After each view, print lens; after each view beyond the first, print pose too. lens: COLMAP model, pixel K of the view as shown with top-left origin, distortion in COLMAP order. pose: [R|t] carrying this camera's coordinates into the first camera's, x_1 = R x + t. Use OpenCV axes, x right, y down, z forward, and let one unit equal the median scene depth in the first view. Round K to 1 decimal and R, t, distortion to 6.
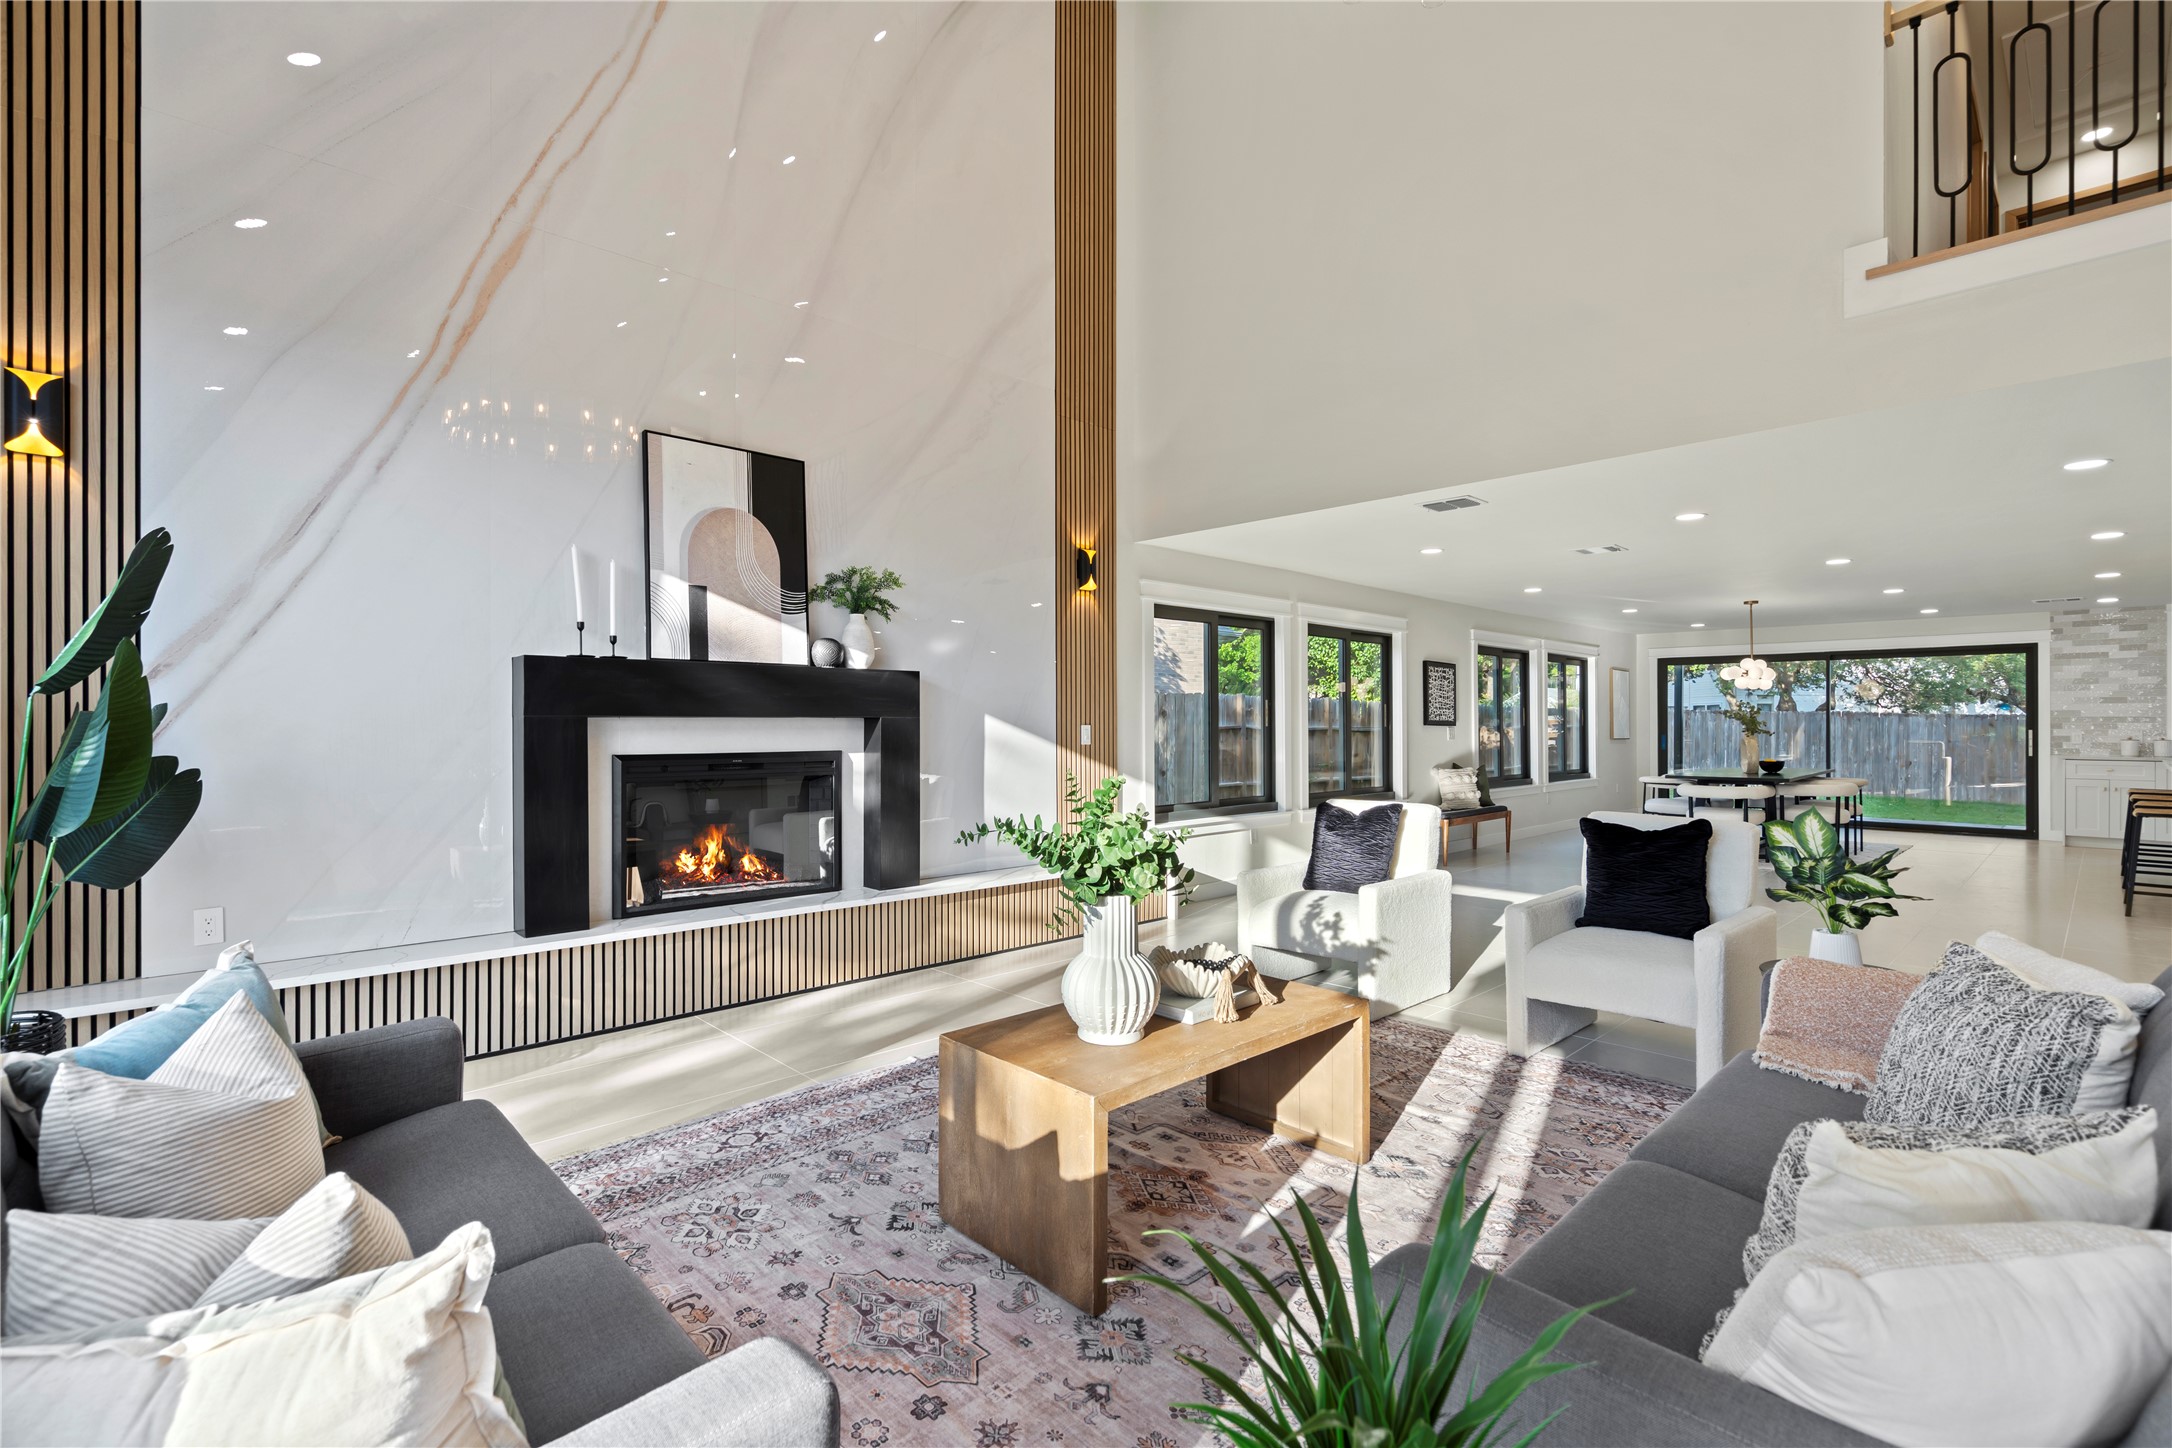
lens RADIAL K [[987.2, 0, 1085.7], [0, 987.2, 720.5], [0, 0, 1]] dist [-0.001611, 0.000911]
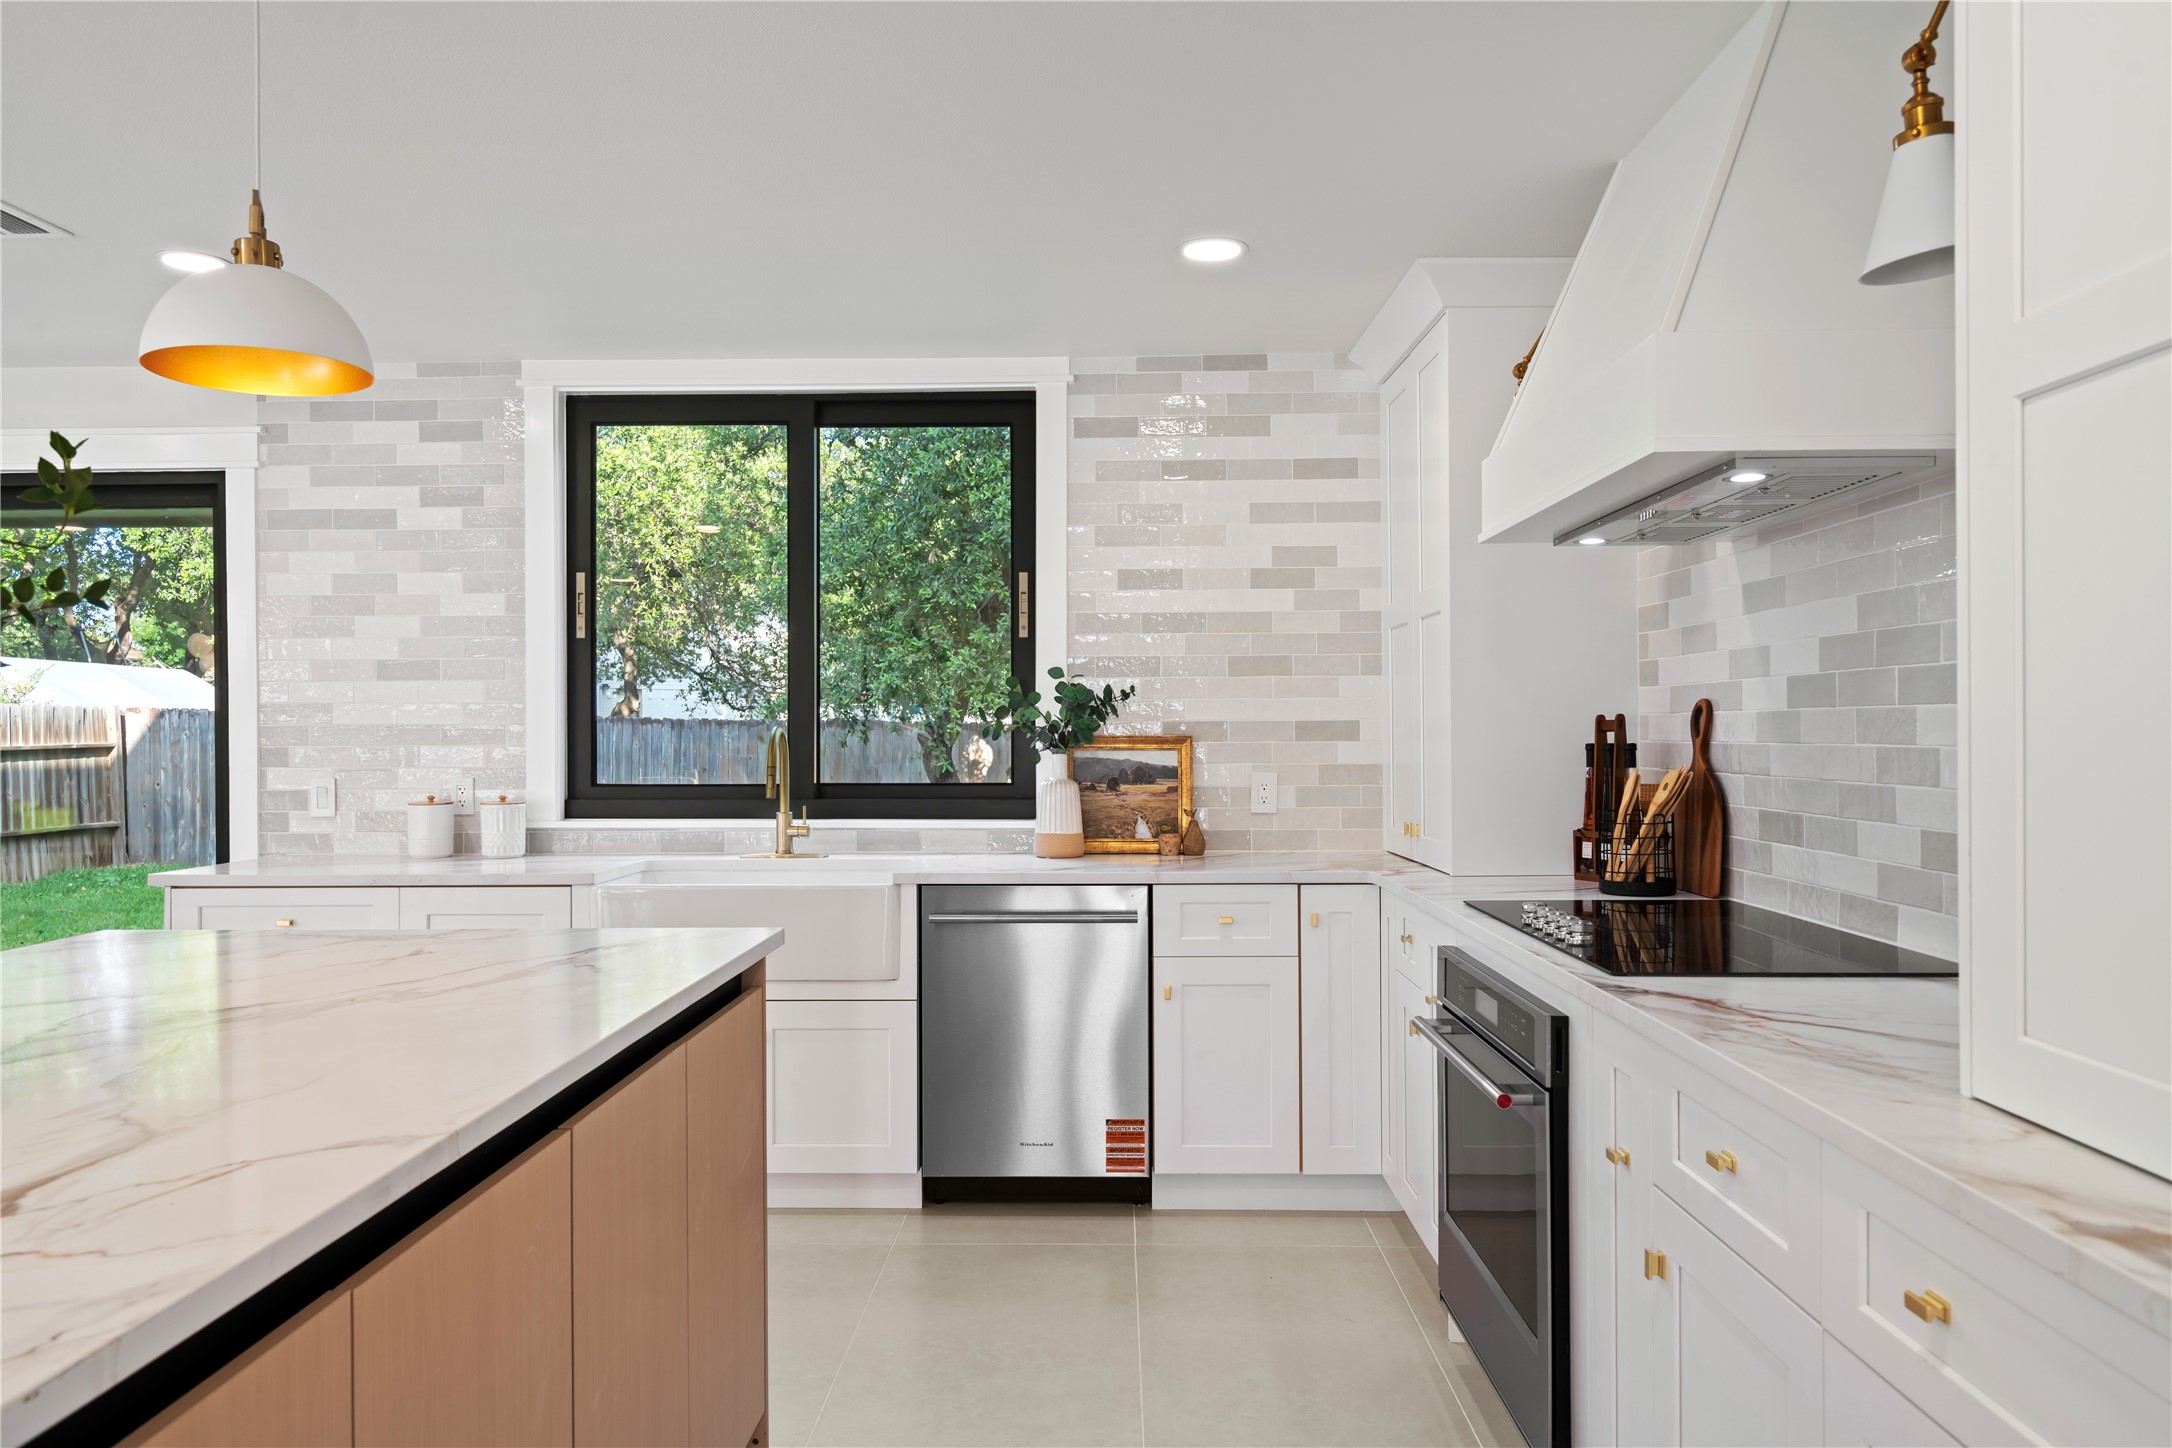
lens RADIAL K [[1470.9, 0, 1082.2], [0, 1470.9, 731.5], [0, 0, 1]] dist [0.008858, 0.001935]
pose [[0.707840, -0.006061, 0.706347, 2.449741], [0.005043, 0.999981, 0.003527, -0.007113], [-0.706355, 0.001066, 0.707857, 1.509689]]
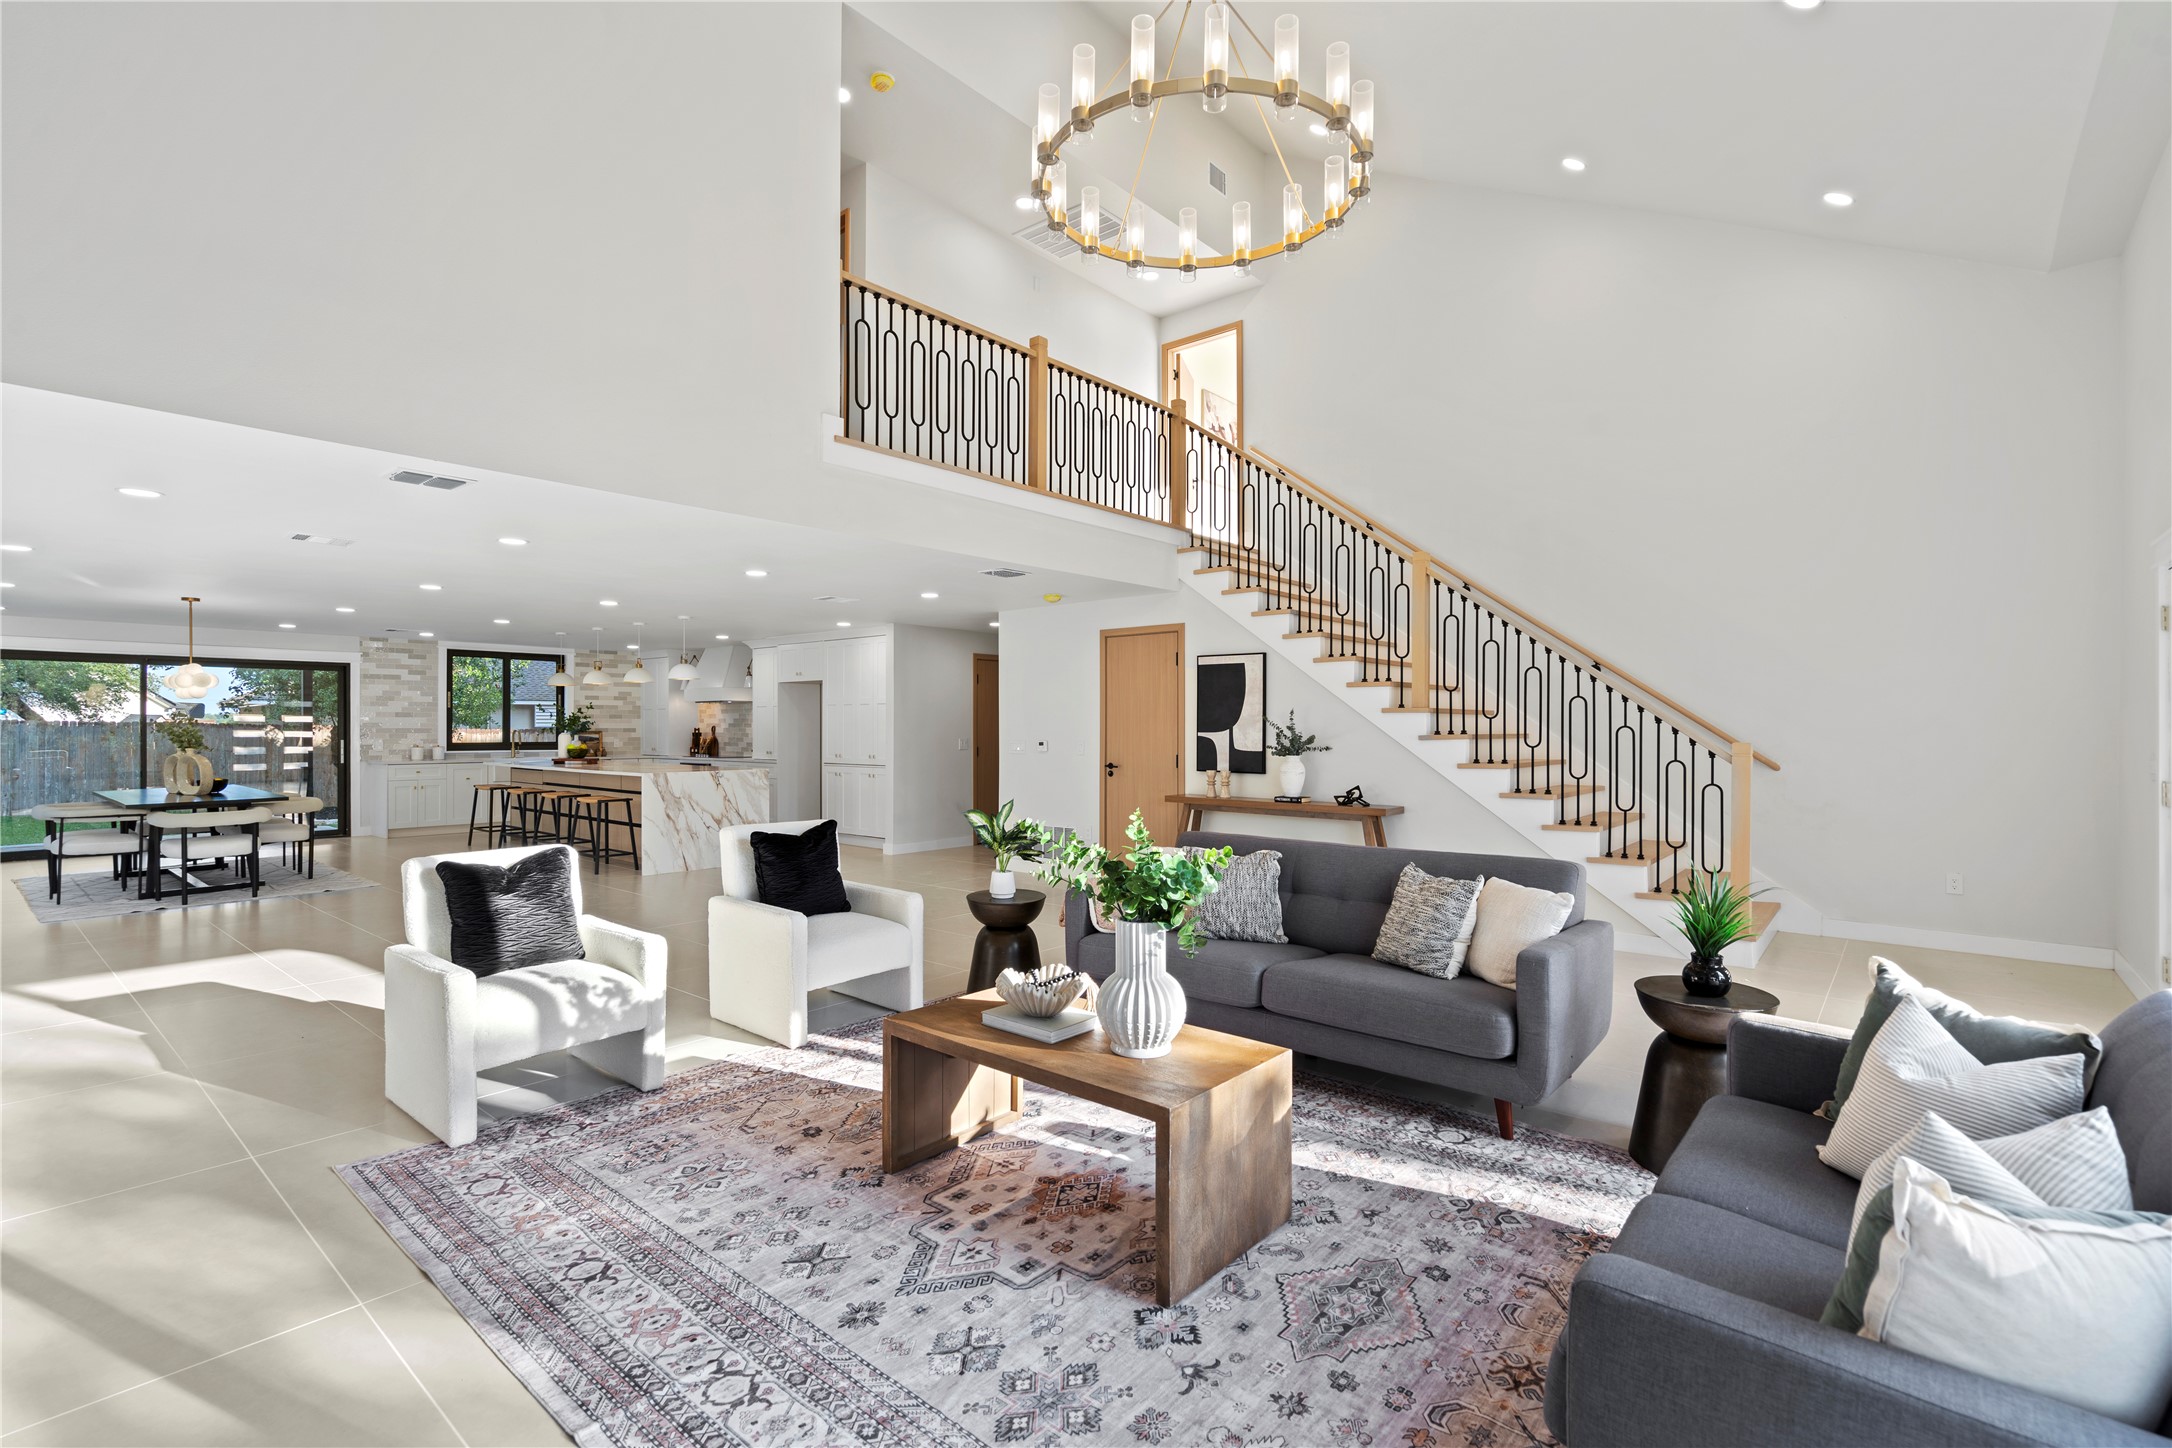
lens RADIAL K [[984.3, 0, 1083.7], [0, 984.3, 722.9], [0, 0, 1]] dist [-0.001986, 0.000897]
pose [[-0.102365, 0.002092, 0.994745, -0.724172], [-0.002670, 0.999994, -0.002378, -0.027653], [-0.994743, -0.002899, -0.102358, 0.807232]]
